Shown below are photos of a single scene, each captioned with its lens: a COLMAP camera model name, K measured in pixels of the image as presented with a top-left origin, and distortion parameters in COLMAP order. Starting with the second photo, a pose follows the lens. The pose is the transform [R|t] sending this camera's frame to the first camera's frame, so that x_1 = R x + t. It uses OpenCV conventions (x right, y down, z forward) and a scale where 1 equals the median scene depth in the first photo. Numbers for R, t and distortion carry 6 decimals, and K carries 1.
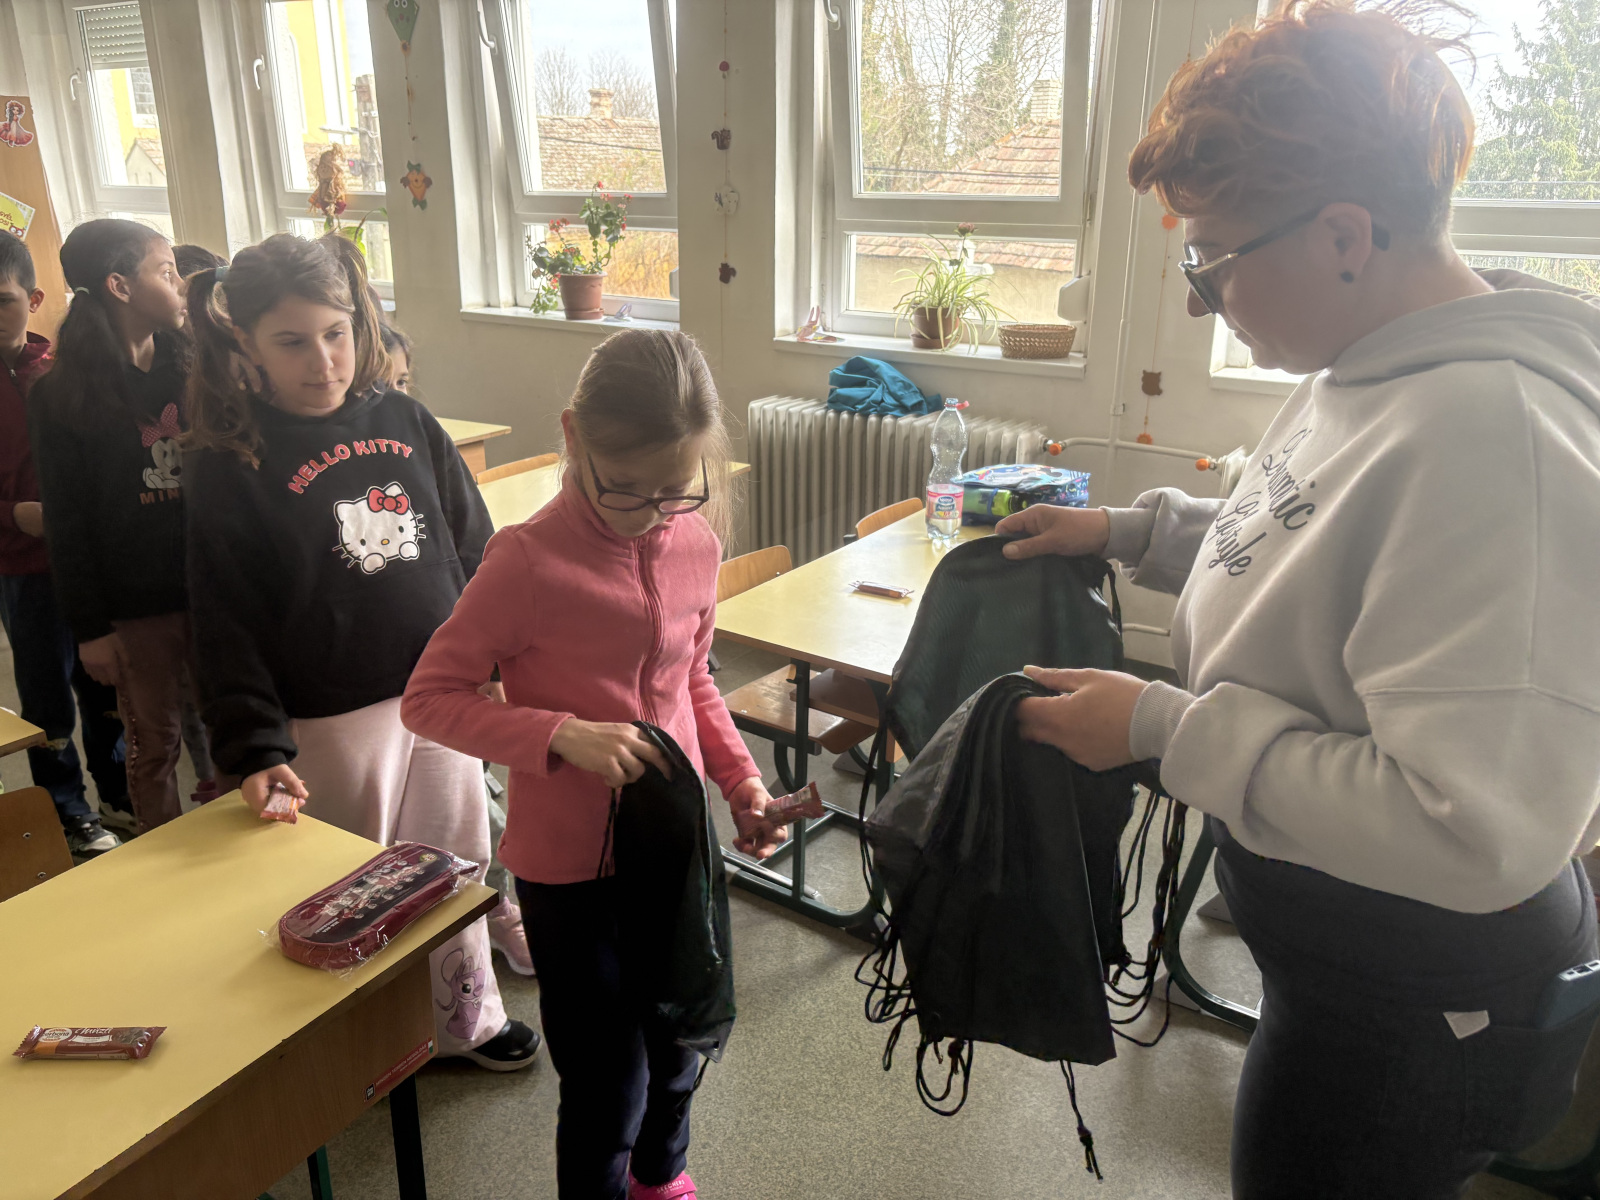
lens RADIAL K [[1214.7, 0, 786.6], [0, 1214.7, 598.9], [0, 0, 1]] dist [0.044035, -0.052233]
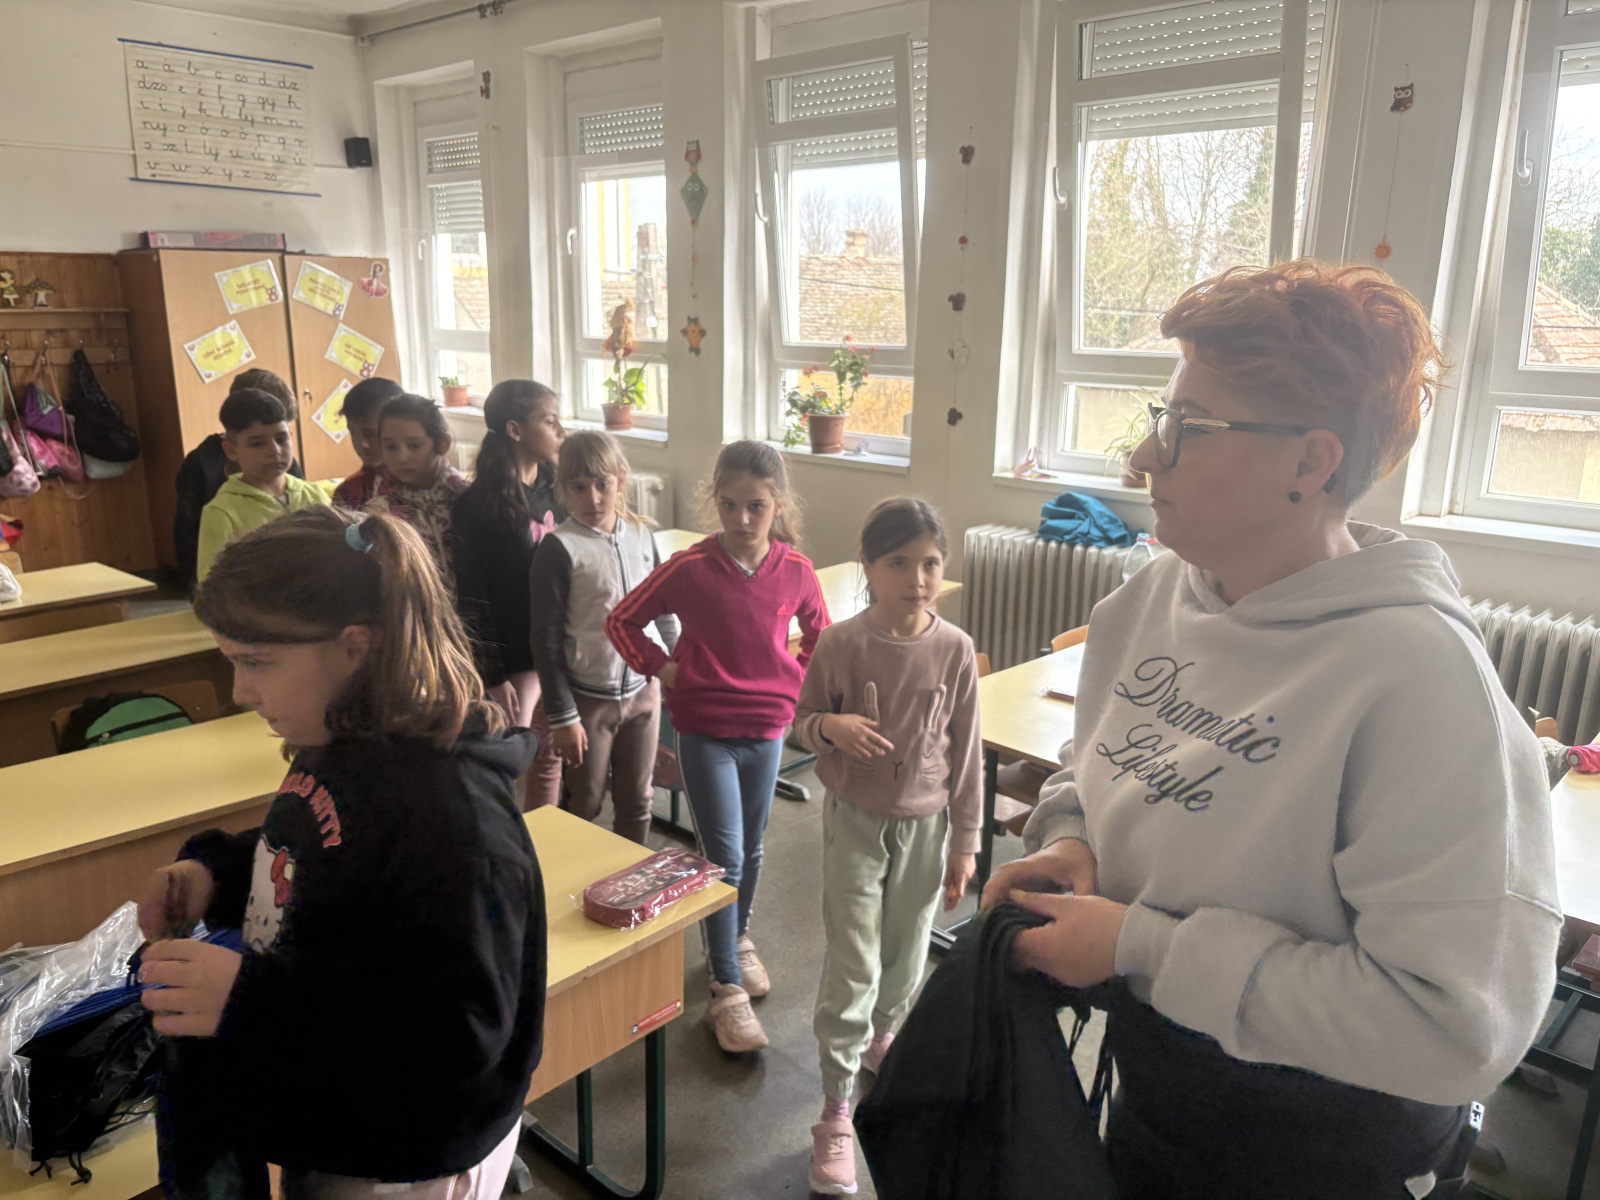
lens RADIAL K [[1214.7, 0, 787.7], [0, 1214.7, 611.1], [0, 0, 1]] dist [0.044035, -0.052233]
pose [[0.981402, 0.052178, -0.184736, 0.017100], [-0.068427, 0.994222, -0.082704, 0.015800], [0.179353, 0.093807, 0.979302, -0.115355]]
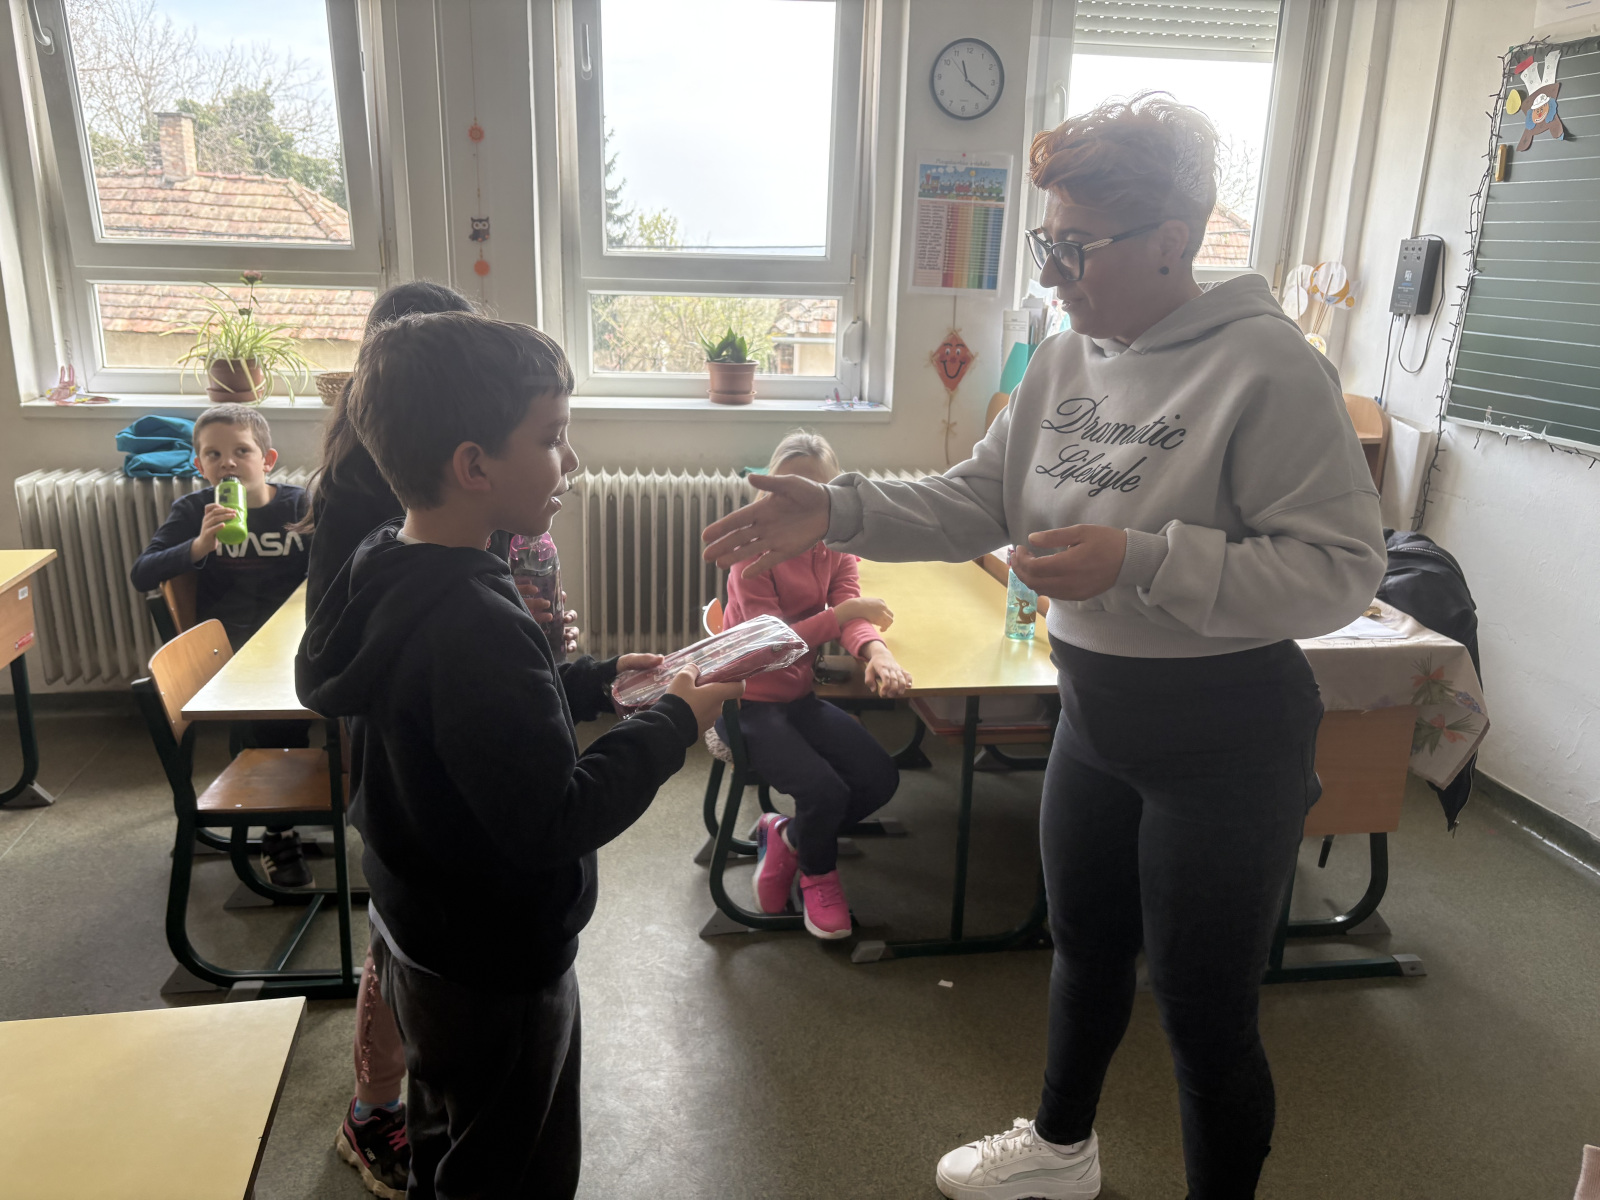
lens RADIAL K [[1214.7, 0, 813.2], [0, 1214.7, 593.0], [0, 0, 1]] dist [0.044035, -0.052233]
pose [[0.737107, -0.169623, 0.654141, -0.180633], [0.202023, 0.979030, 0.026222, 0.001470], [-0.644871, 0.112824, 0.755918, 0.021868]]
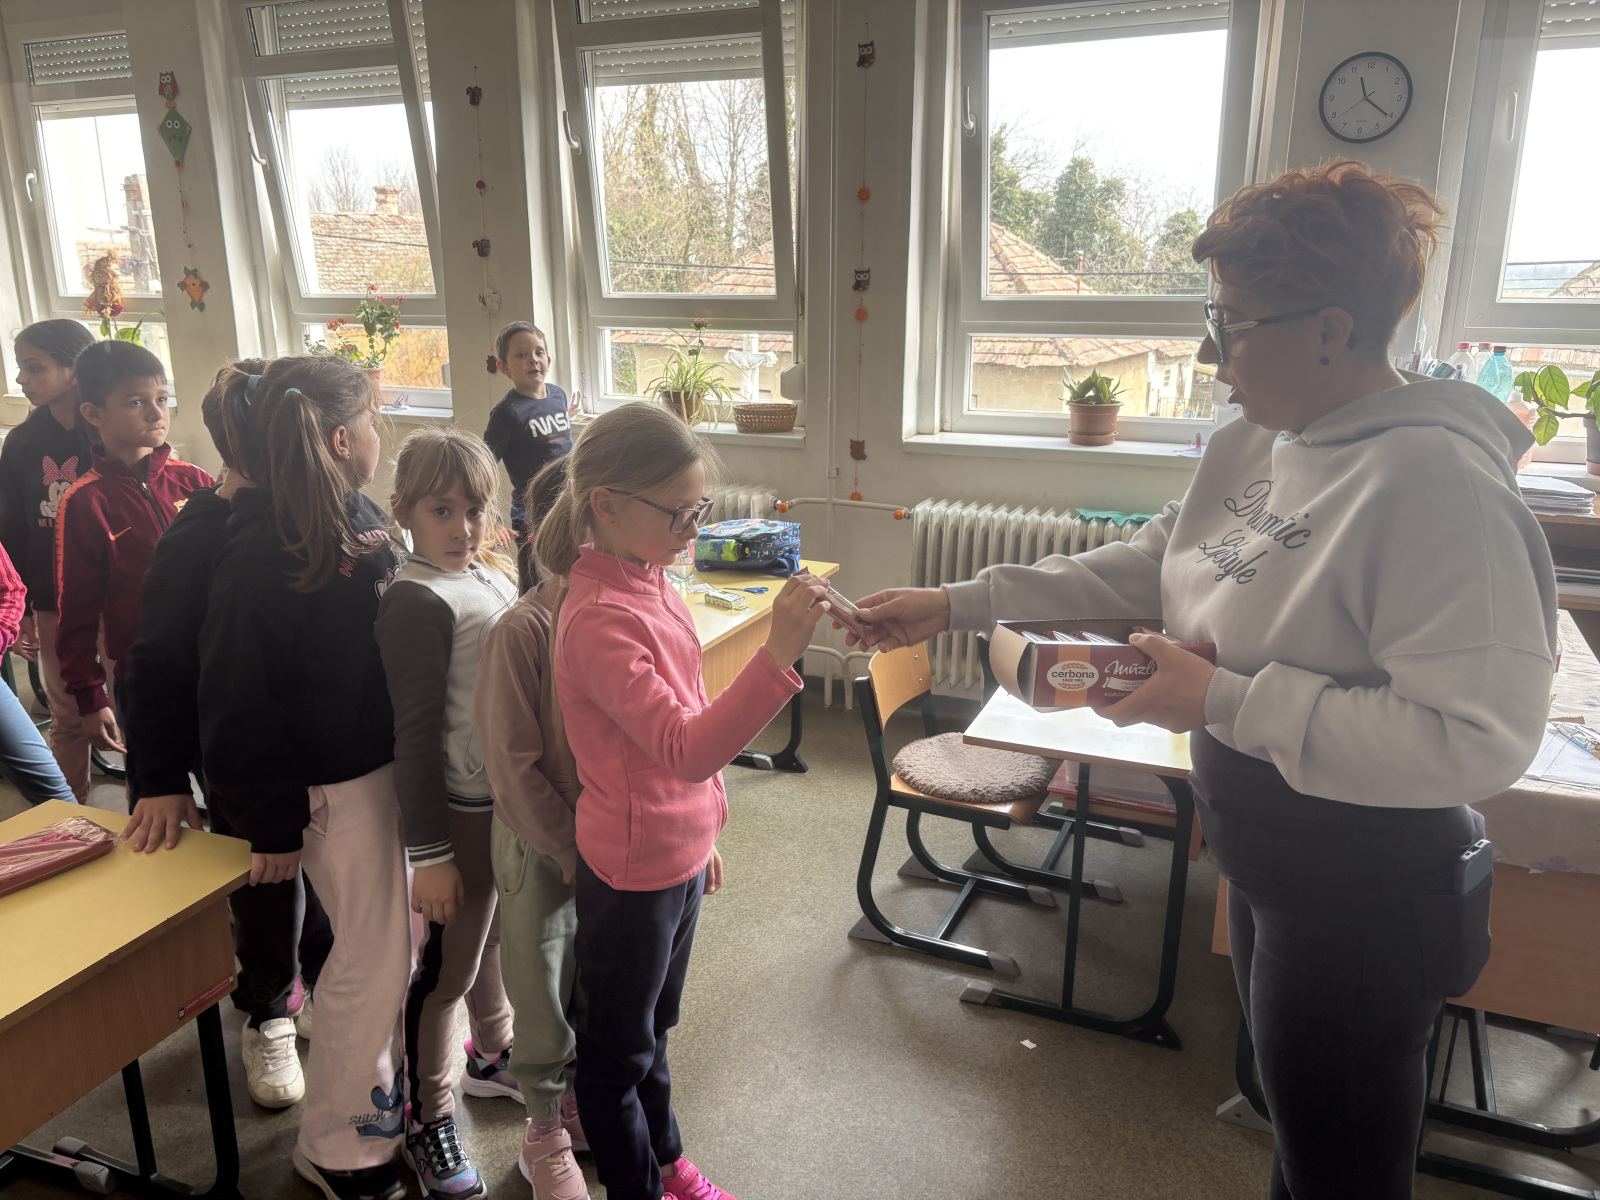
lens RADIAL K [[1214.7, 0, 794.4], [0, 1214.7, 609.7], [0, 0, 1]] dist [0.044035, -0.052233]
pose [[0.986565, -0.052637, 0.154659, 0.037989], [0.061764, 0.996585, -0.054808, 0.034249], [-0.151246, 0.063624, 0.986446, -0.128600]]
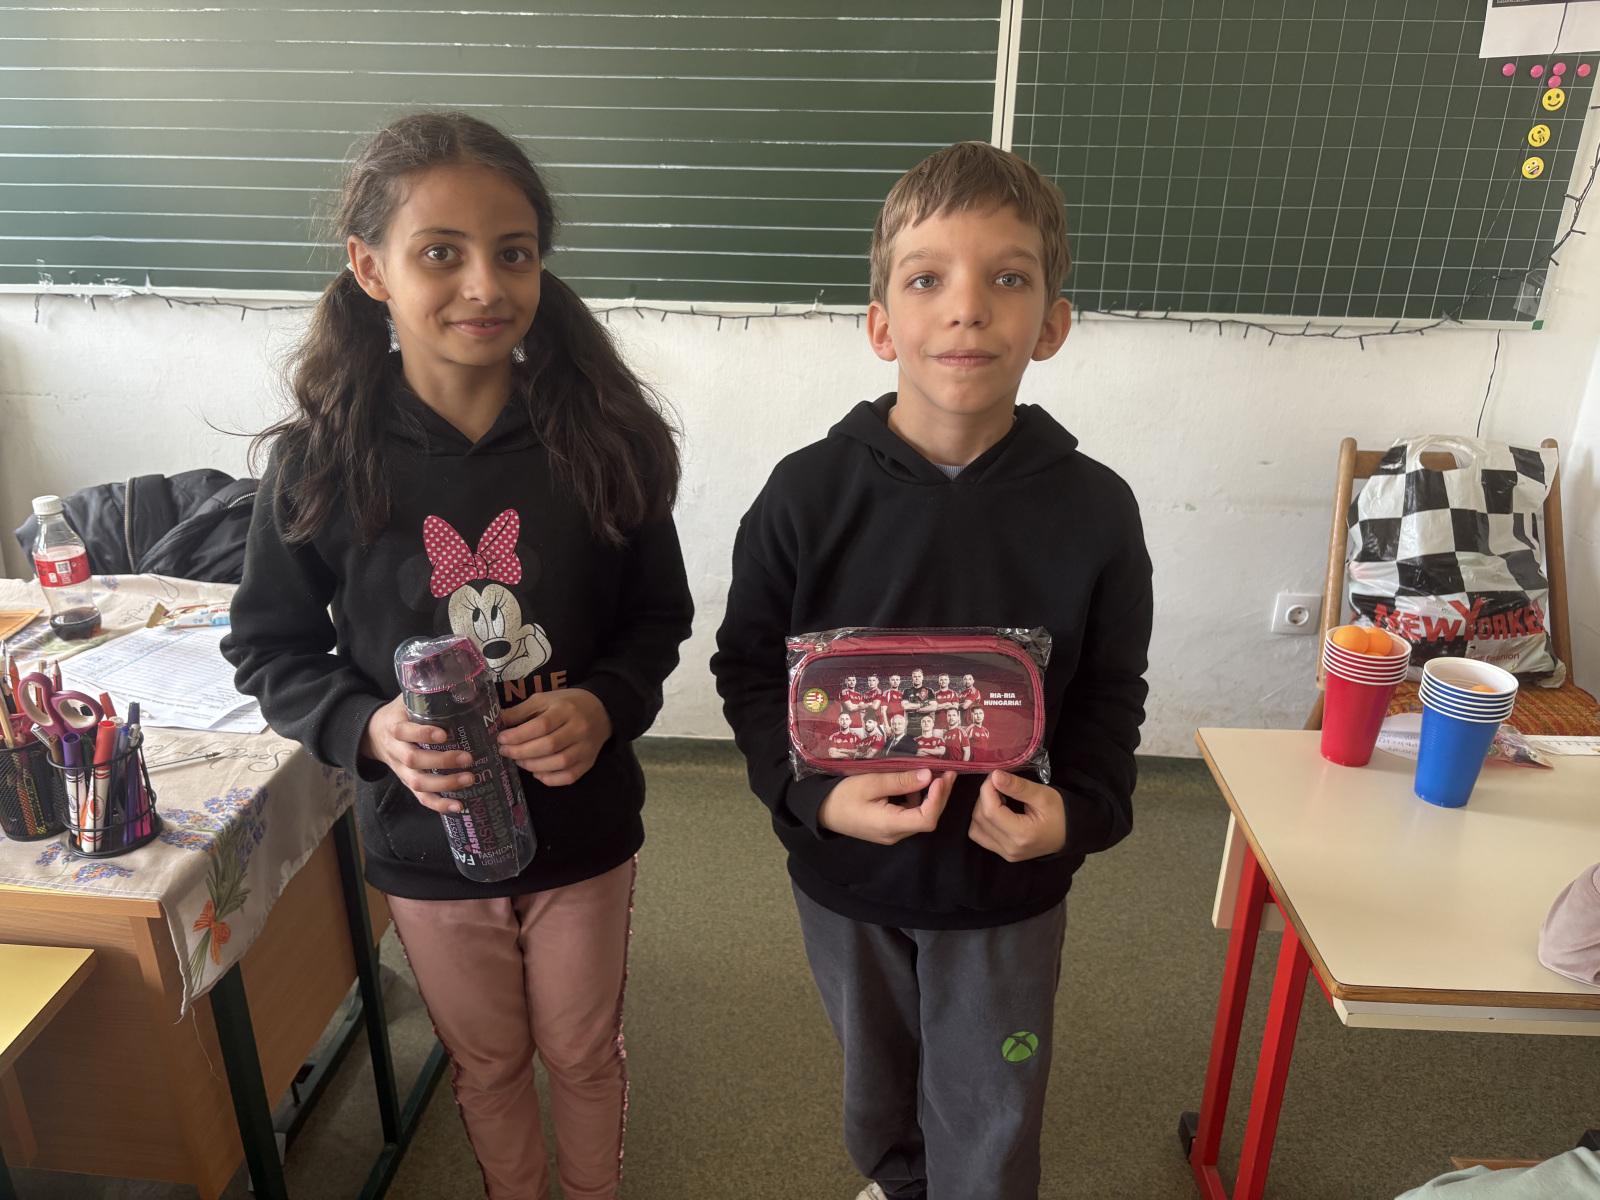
lens RADIAL K [[1214.7, 0, 794.9], [0, 1214.7, 597.3], [0, 0, 1]] dist [0.044035, -0.052233]
pose [[-0.471686, -0.355006, 0.807145, 0.028400], [0.279780, 0.807817, 0.518801, -0.079159], [-0.836203, 0.470534, -0.281713, 0.277817]]
